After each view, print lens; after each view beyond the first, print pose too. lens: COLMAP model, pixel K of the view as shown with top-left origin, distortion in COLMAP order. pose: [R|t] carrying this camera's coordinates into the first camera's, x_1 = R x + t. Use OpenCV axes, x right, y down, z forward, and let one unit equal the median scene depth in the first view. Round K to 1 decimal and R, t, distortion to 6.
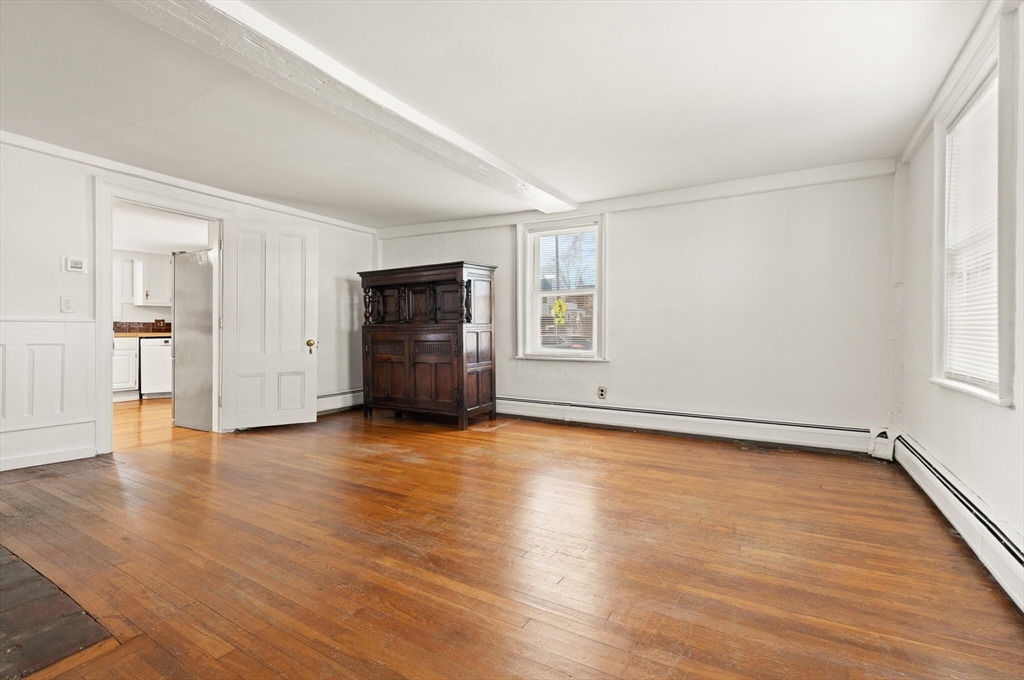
lens RADIAL K [[473.9, 0, 517.8], [0, 473.9, 330.7], [0, 0, 1]] dist [-0.000454, -0.001317]
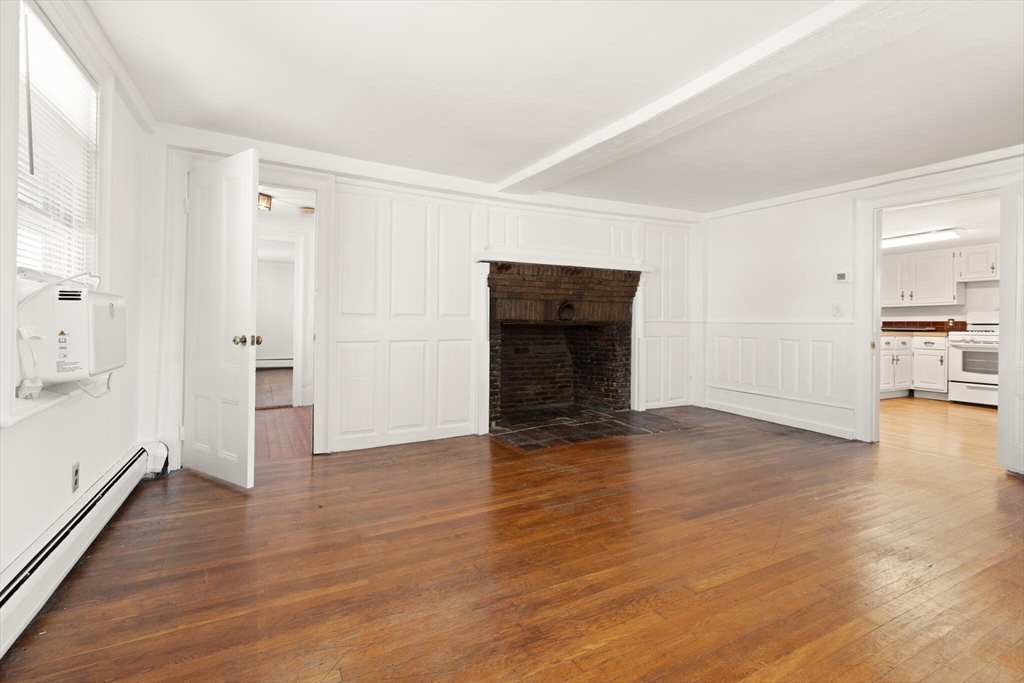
lens RADIAL K [[473.9, 0, 518.2], [0, 473.9, 331.8], [0, 0, 1]] dist [-0.000454, -0.001317]
pose [[-0.514324, 0.011586, -0.857518, 0.526635], [-0.008000, 0.999800, 0.018307, -0.013535], [0.857559, 0.016276, -0.514128, 0.904080]]
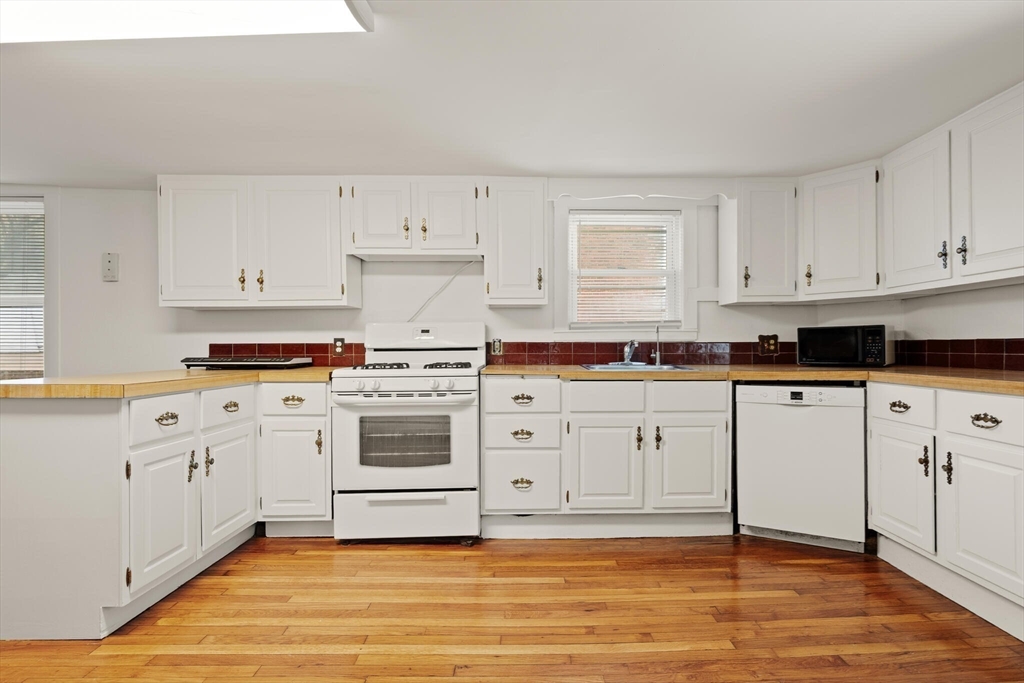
lens RADIAL K [[507.1, 0, 512.5], [0, 507.1, 343.7], [0, 0, 1]] dist [-0.001965, 0.000169]
pose [[0.488058, -0.005629, -0.872793, -1.016616], [0.000598, 0.999981, -0.006115, -0.028405], [0.872811, 0.002463, 0.488052, 1.238476]]
